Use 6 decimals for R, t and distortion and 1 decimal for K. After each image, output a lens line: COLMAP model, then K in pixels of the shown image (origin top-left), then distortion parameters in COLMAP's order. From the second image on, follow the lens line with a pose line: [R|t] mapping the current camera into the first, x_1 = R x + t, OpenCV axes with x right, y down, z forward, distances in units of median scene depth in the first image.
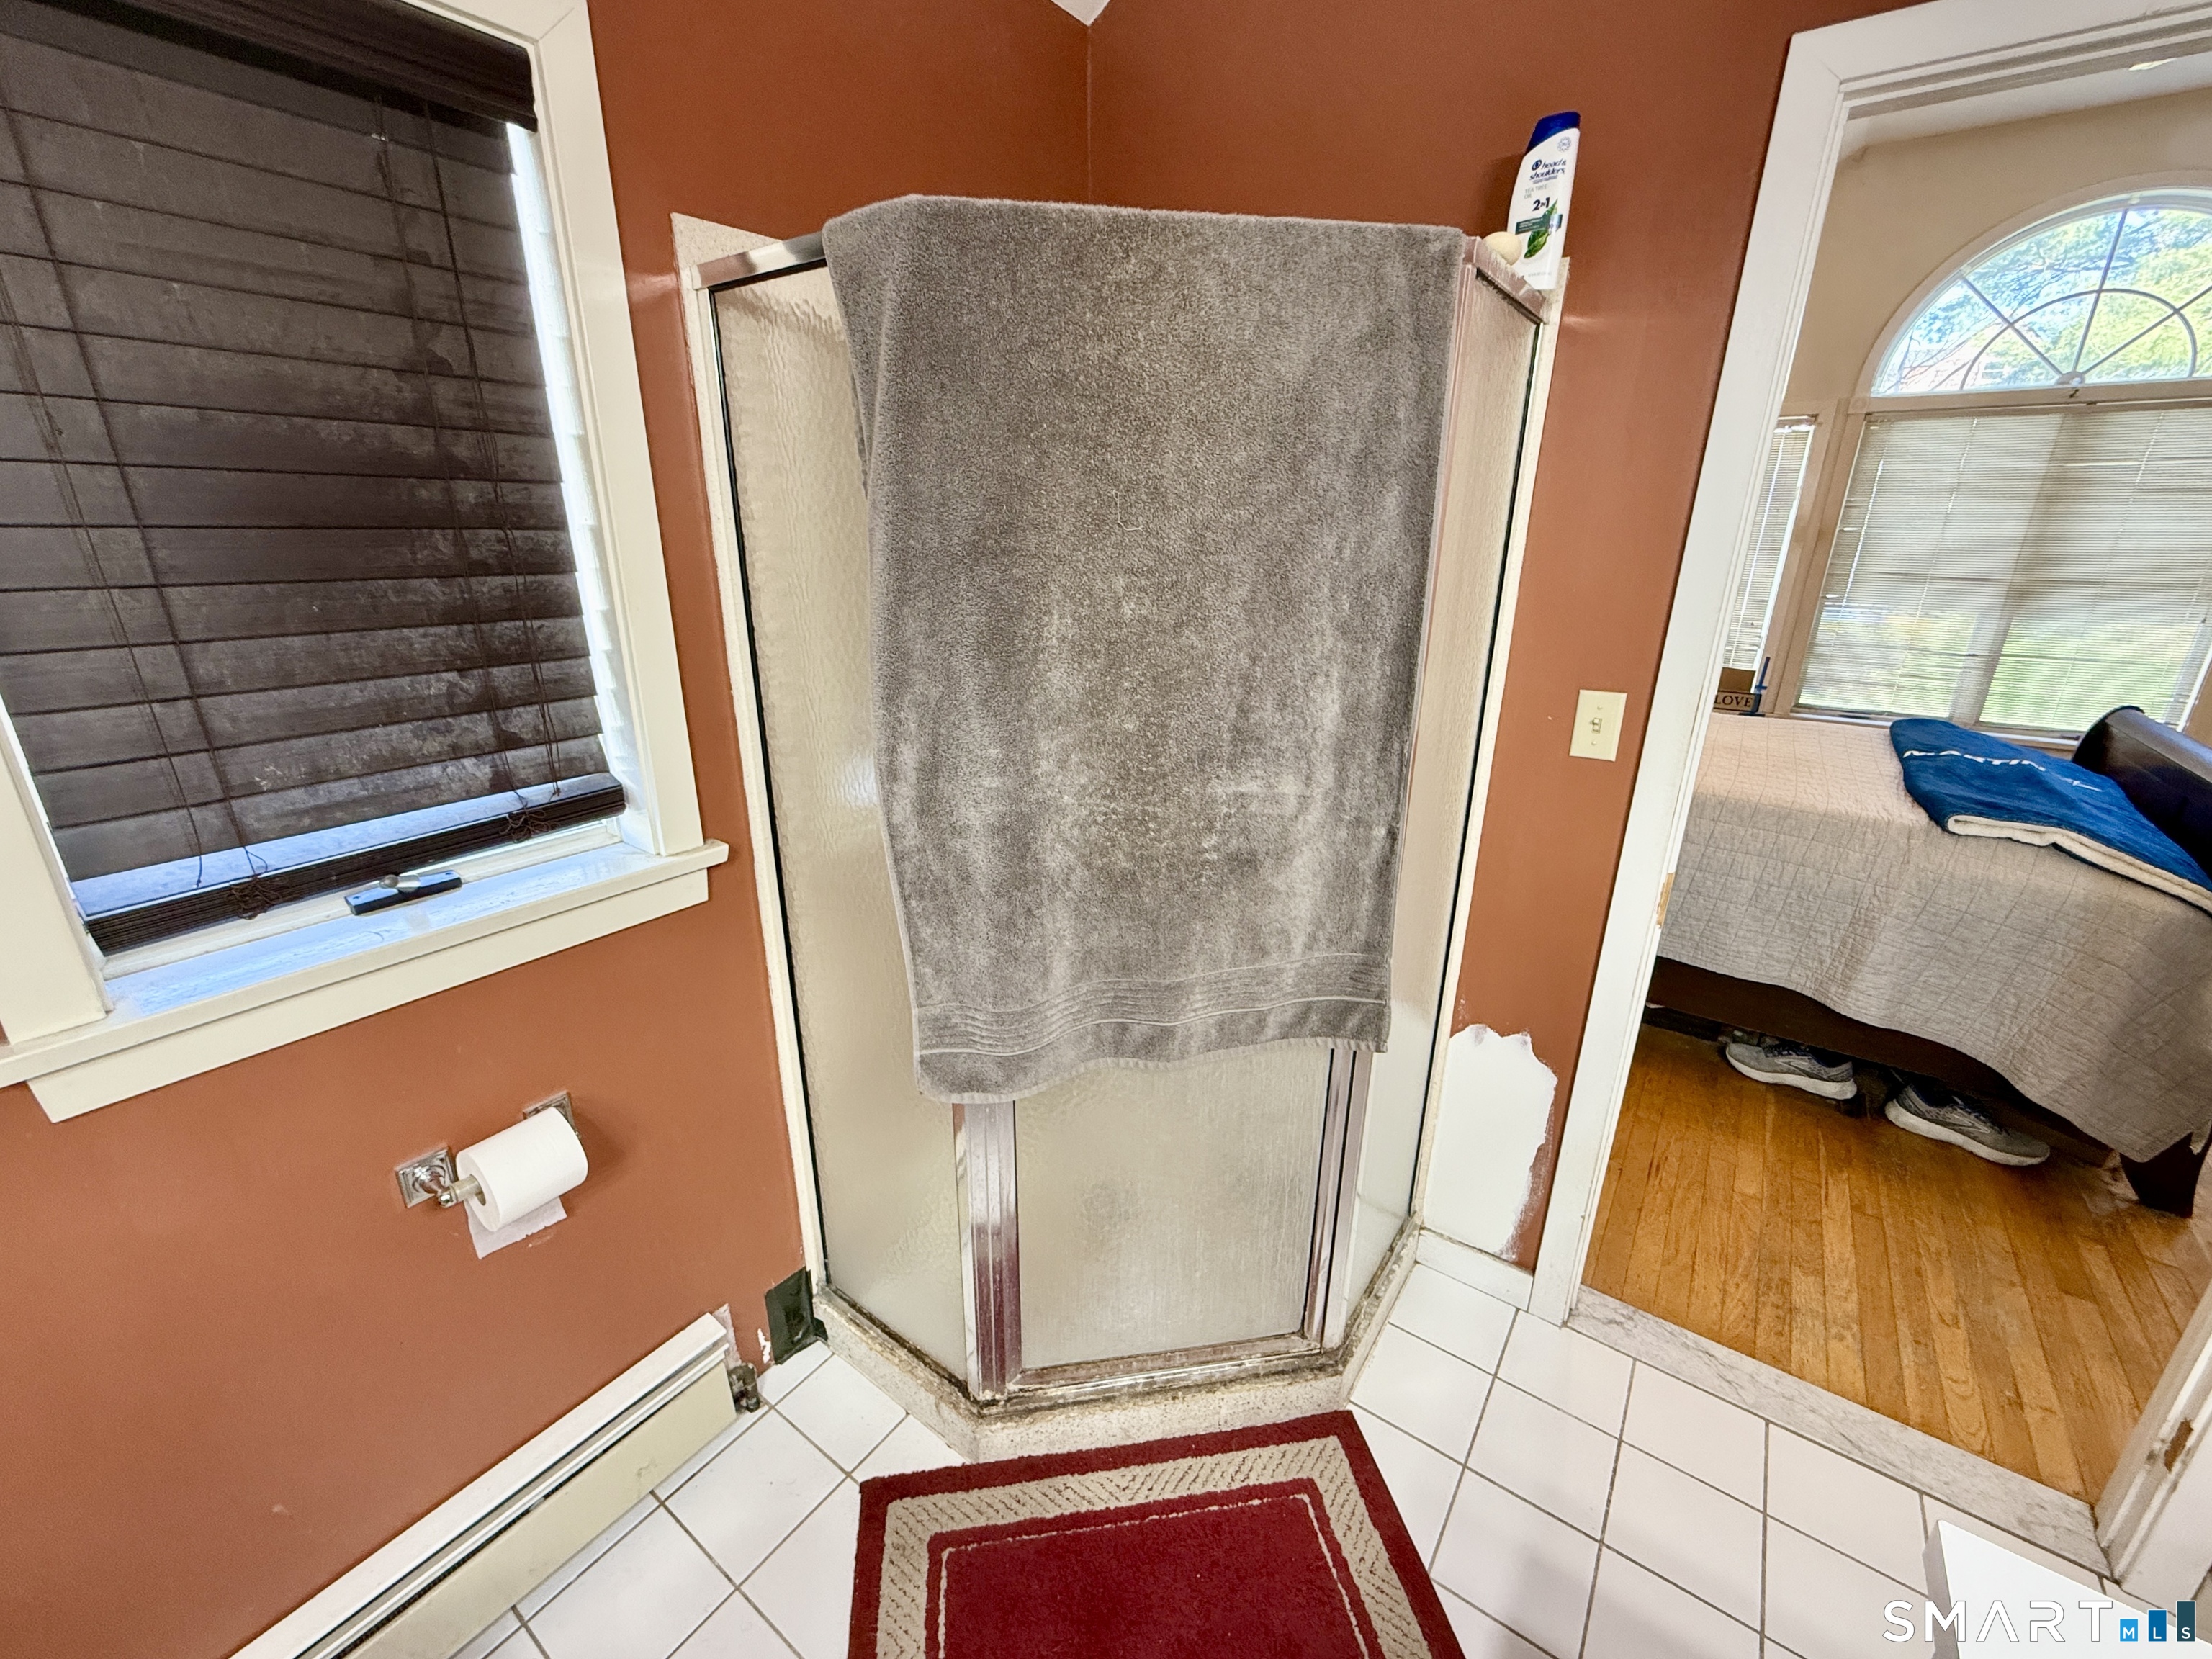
lens RADIAL K [[895.5, 0, 1107.9], [0, 895.5, 832.5], [0, 0, 1]] dist [0.001977, 0.000527]
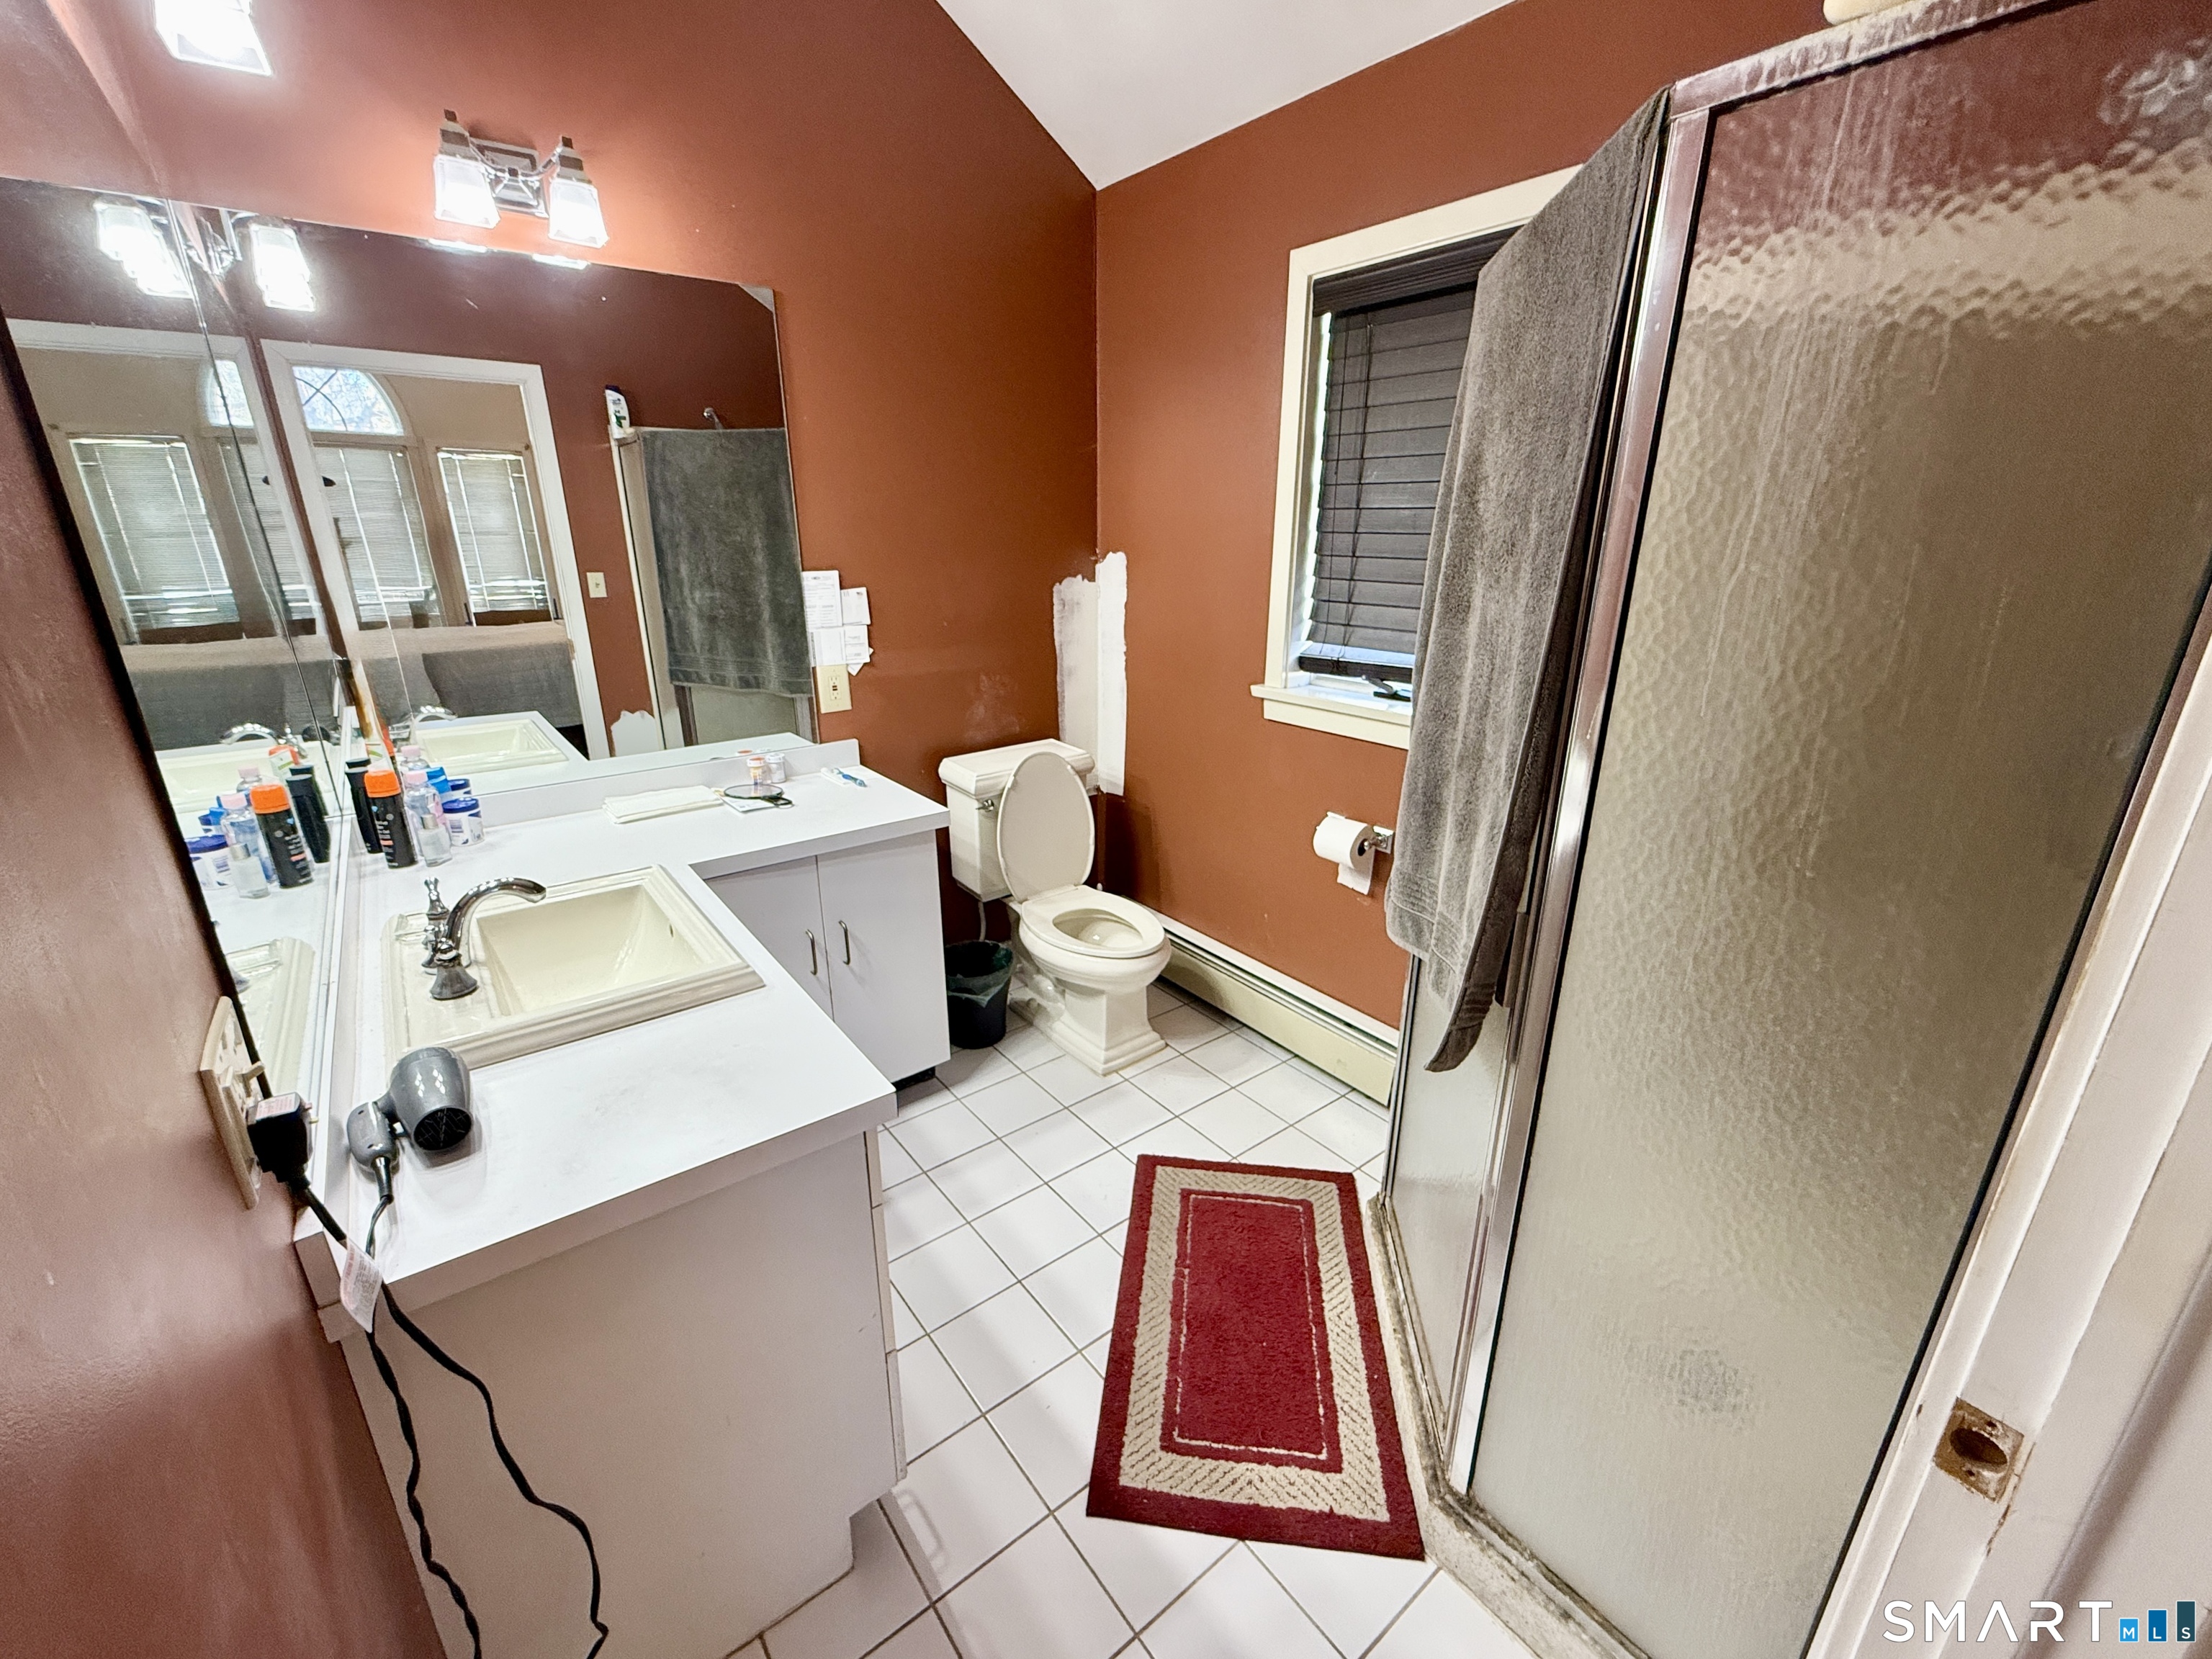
lens RADIAL K [[895.5, 0, 1098.2], [0, 895.5, 825.1], [0, 0, 1]] dist [0.001977, 0.000527]
pose [[-0.284388, 0.295641, -0.911986, 0.965809], [-0.316926, 0.868794, 0.380468, -0.171351], [0.904810, 0.397232, -0.153379, 0.621808]]
